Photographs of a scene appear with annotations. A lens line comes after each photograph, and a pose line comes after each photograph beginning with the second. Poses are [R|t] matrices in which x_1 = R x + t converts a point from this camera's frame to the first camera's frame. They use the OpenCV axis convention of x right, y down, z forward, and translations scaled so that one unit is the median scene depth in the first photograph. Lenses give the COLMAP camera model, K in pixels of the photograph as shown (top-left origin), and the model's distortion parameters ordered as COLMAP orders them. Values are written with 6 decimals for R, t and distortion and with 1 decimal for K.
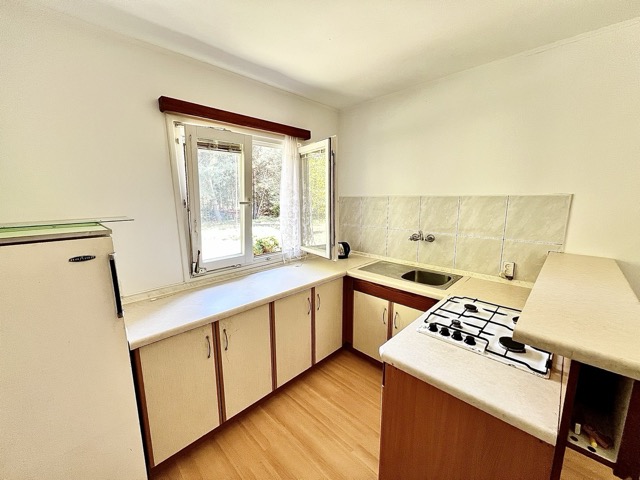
lens RADIAL K [[256.6, 0, 320.5], [0, 256.6, 240.8], [0, 0, 1]] dist [-0.001128, -0.000141]
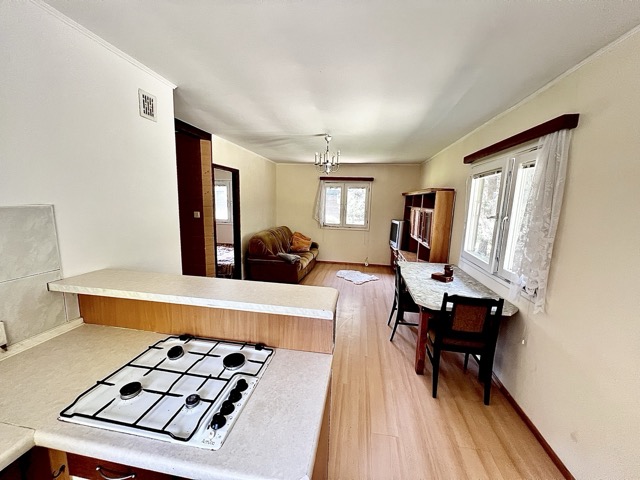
lens RADIAL K [[254.9, 0, 319.9], [0, 254.9, 241.2], [0, 0, 1]] dist [0.001583, -0.000370]
pose [[-0.572866, -0.133355, 0.808728, -0.122294], [0.120627, 0.962216, 0.244111, -0.160734], [-0.810724, 0.237397, -0.535135, 0.754031]]
